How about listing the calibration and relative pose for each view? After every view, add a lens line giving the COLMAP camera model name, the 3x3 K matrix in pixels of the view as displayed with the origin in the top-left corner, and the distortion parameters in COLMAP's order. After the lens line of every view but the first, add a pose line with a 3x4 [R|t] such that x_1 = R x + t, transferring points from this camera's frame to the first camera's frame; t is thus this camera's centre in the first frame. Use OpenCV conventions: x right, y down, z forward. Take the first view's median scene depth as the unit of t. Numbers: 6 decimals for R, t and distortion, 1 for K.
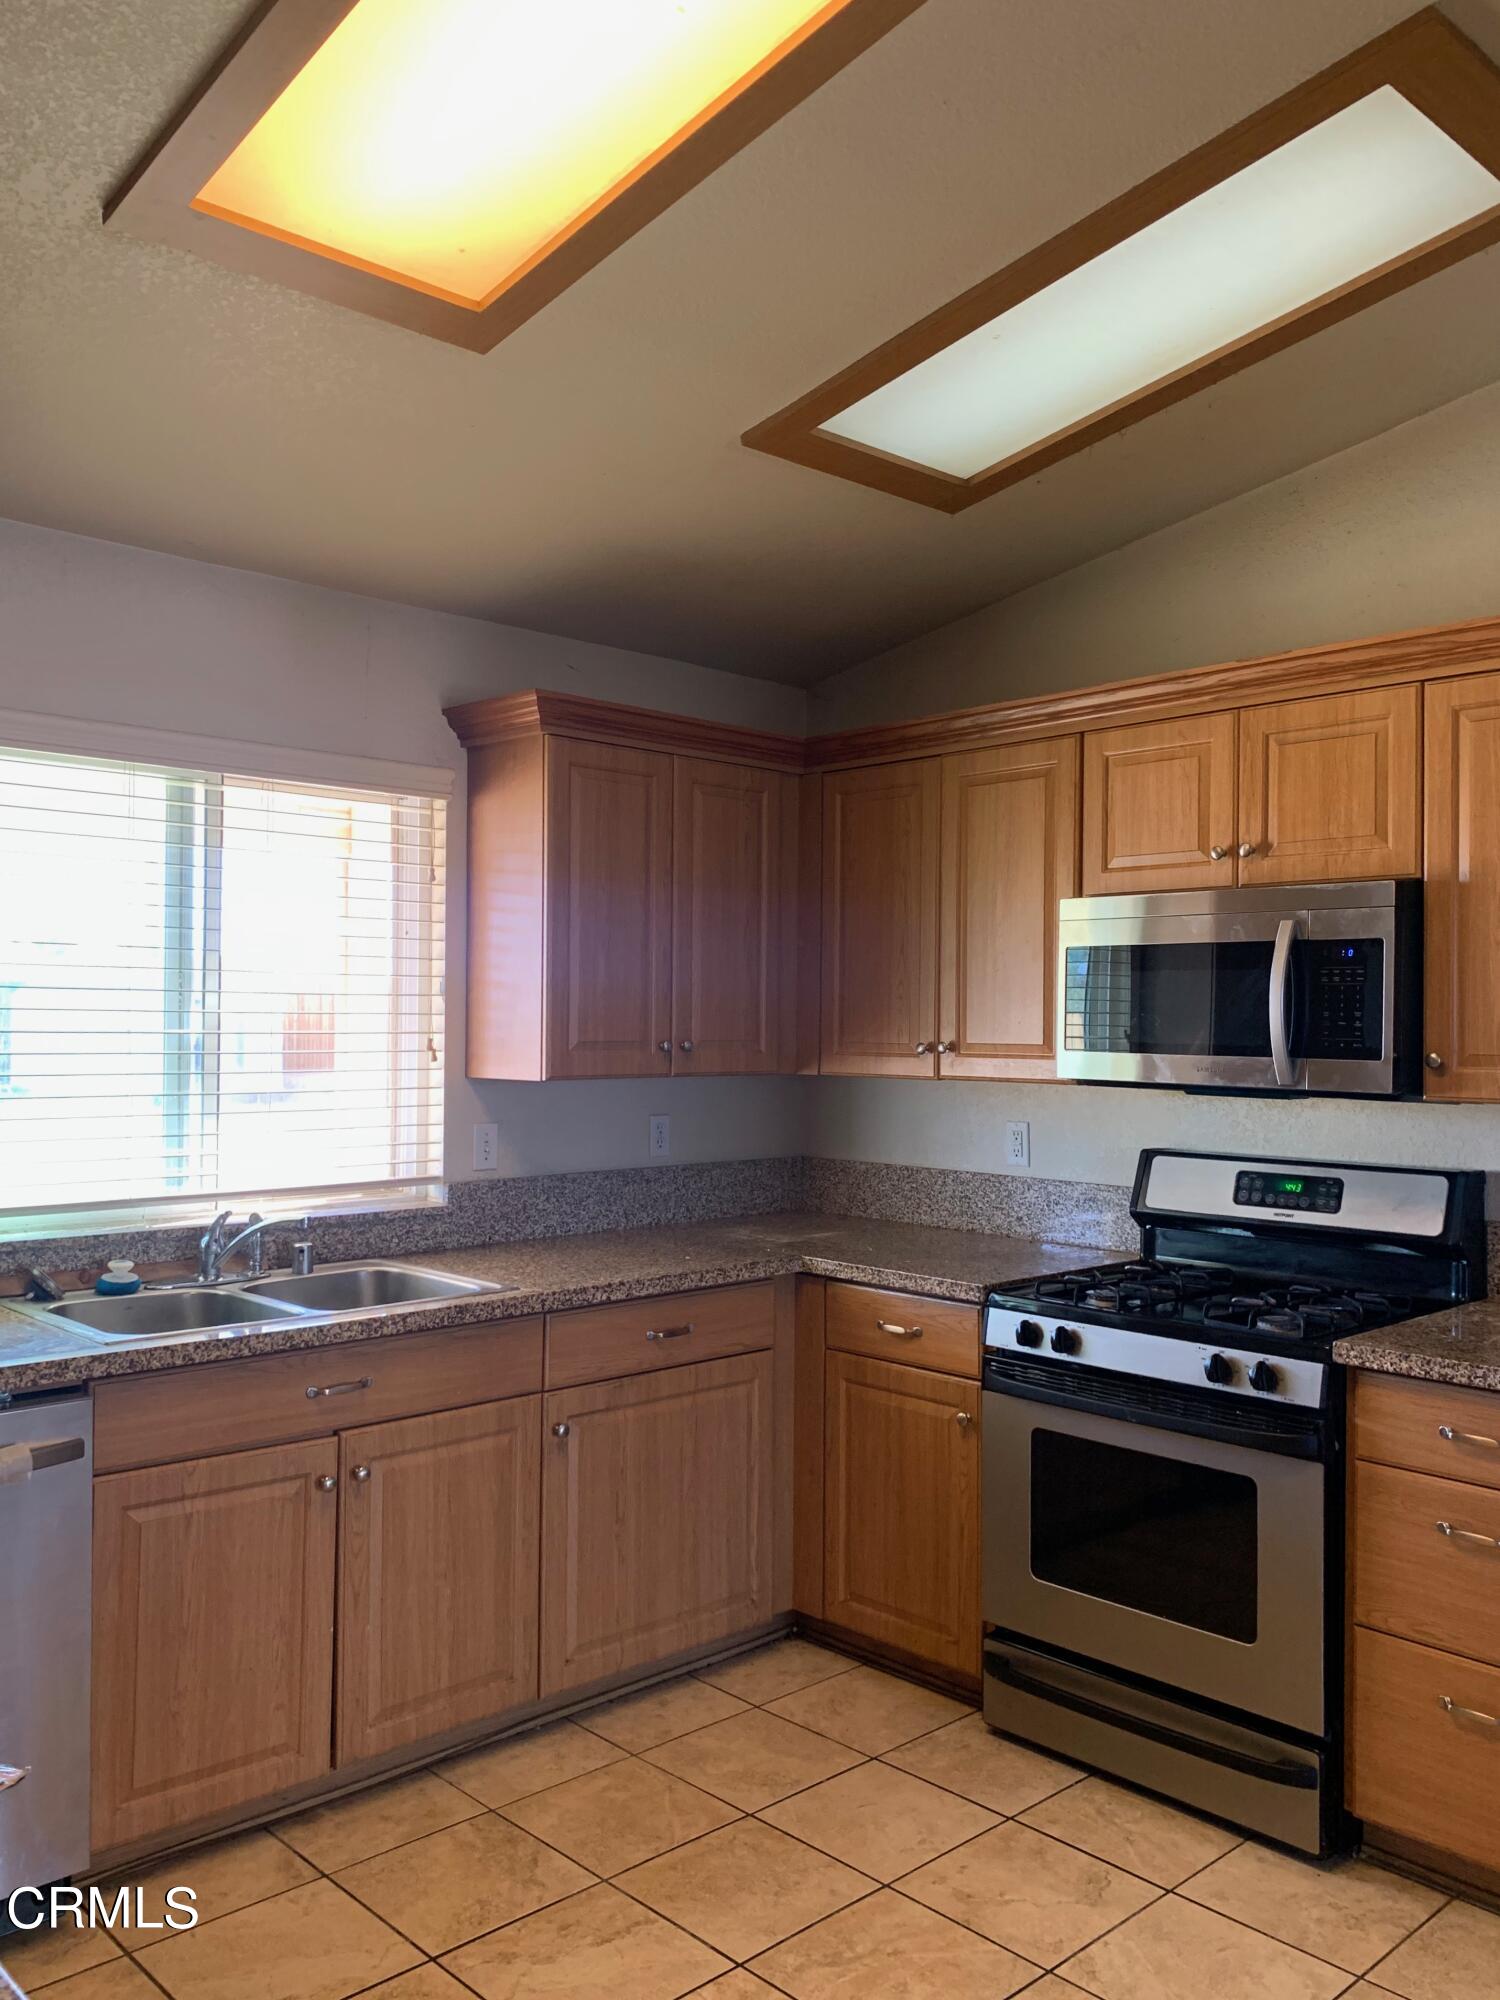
lens RADIAL K [[1600.5, 0, 825.3], [0, 1600.5, 1001.6], [0, 0, 1]] dist [0.005488, -0.070547]
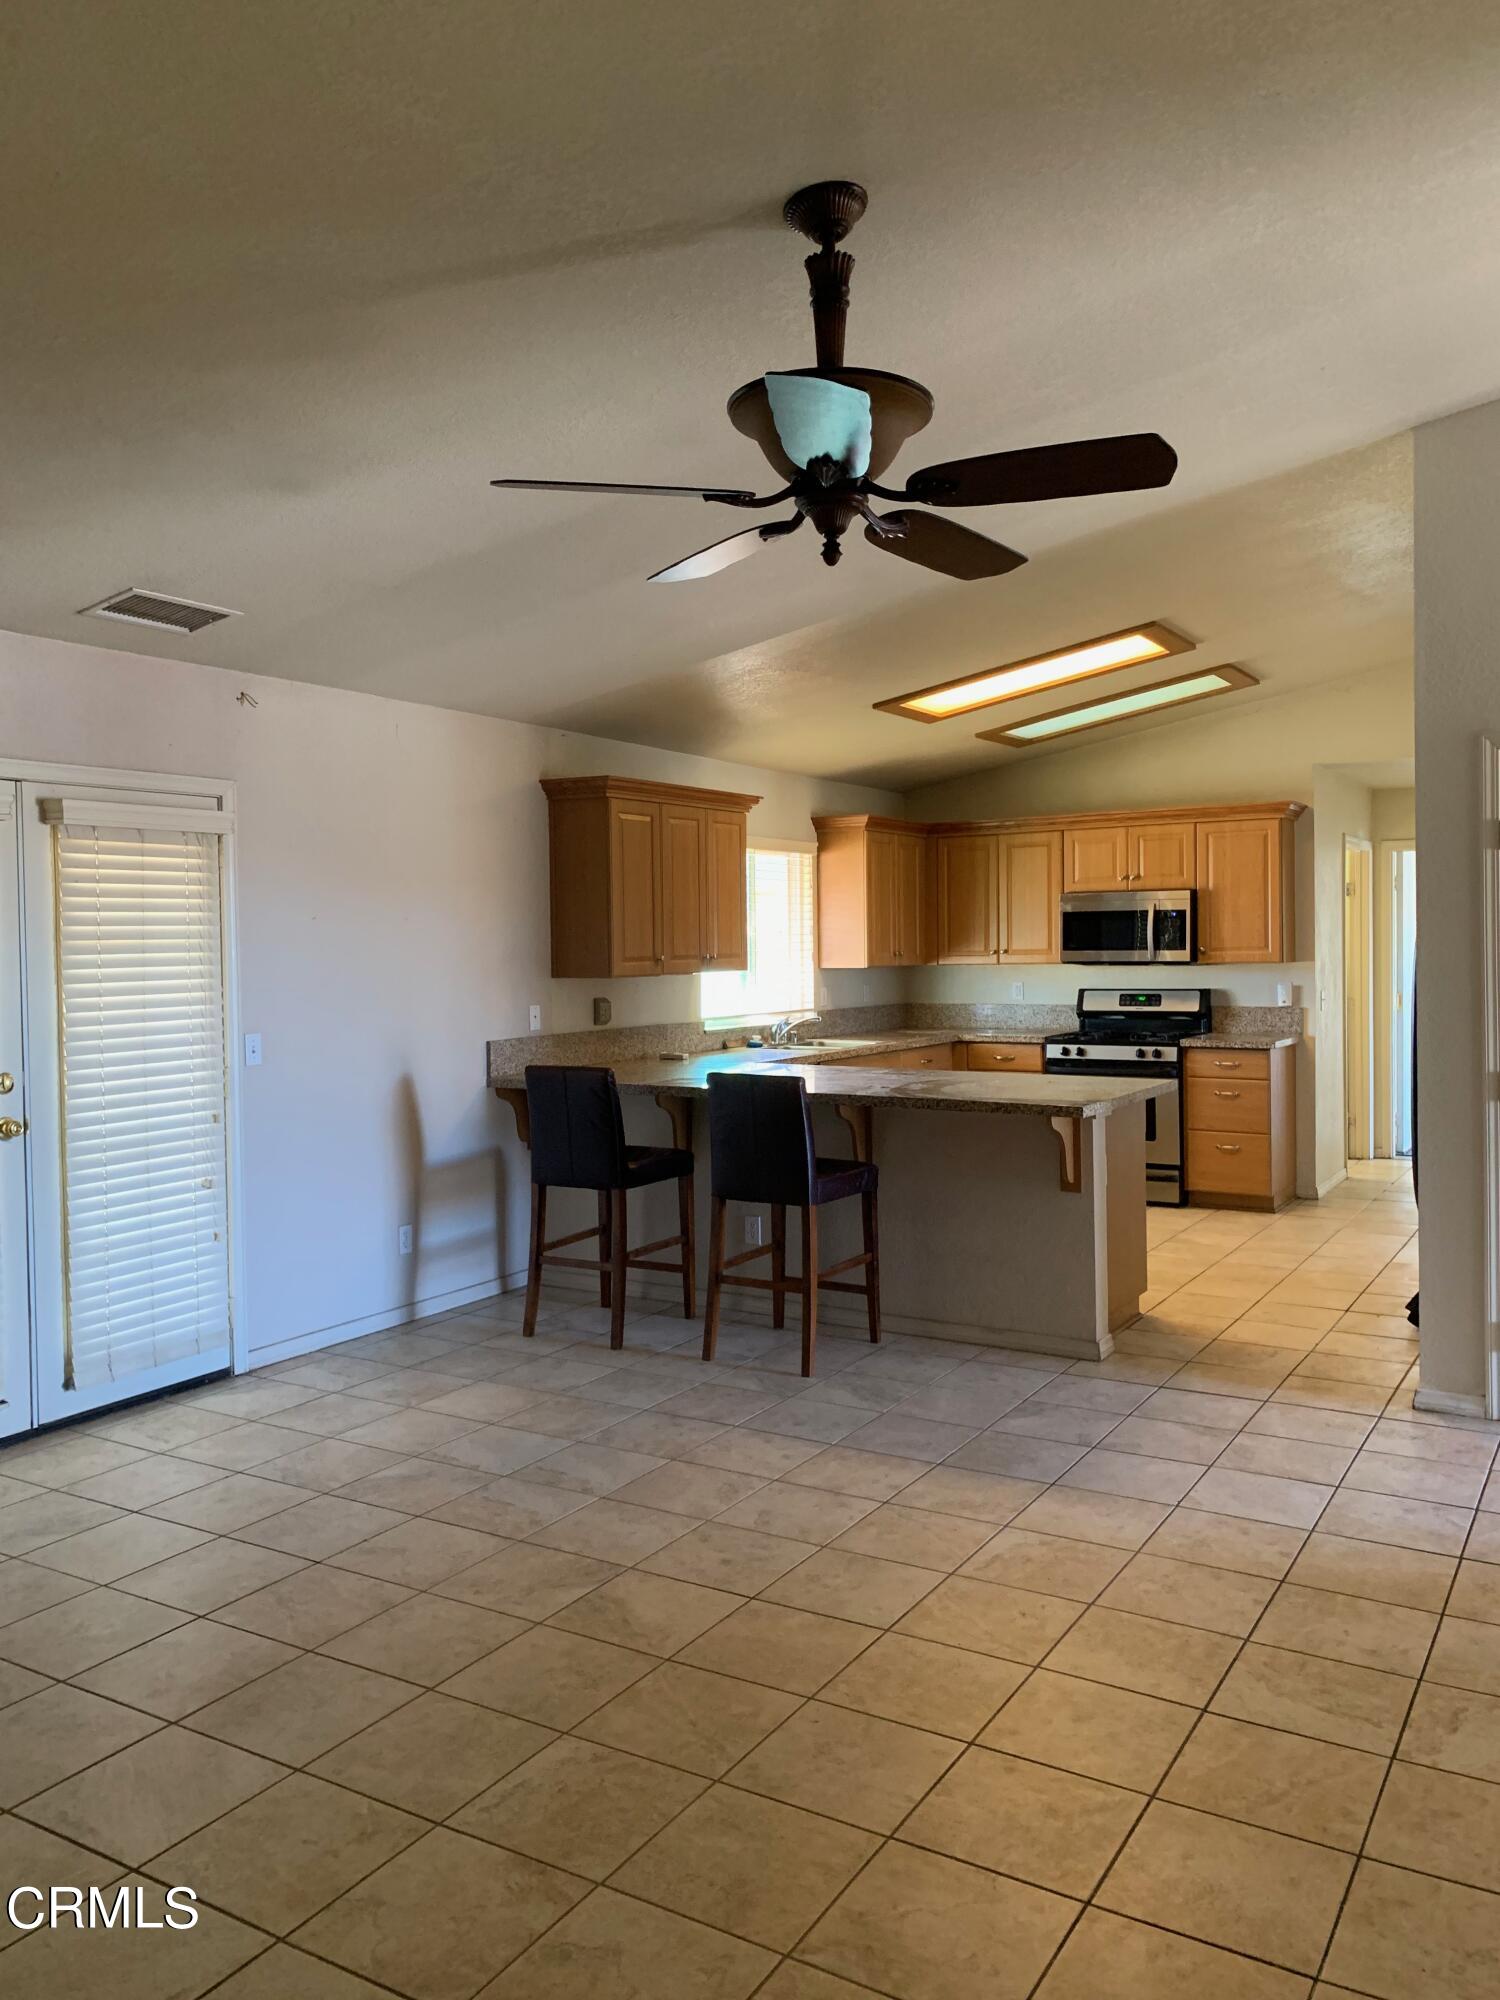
lens RADIAL K [[1511.7, 0, 787.0], [0, 1511.7, 998.9], [0, 0, 1]] dist [-0.002982, -0.006564]
pose [[0.966191, -0.031291, 0.255921, -1.028066], [0.019179, 0.998581, 0.049687, -0.025692], [-0.257112, -0.043099, 0.965420, -1.441521]]
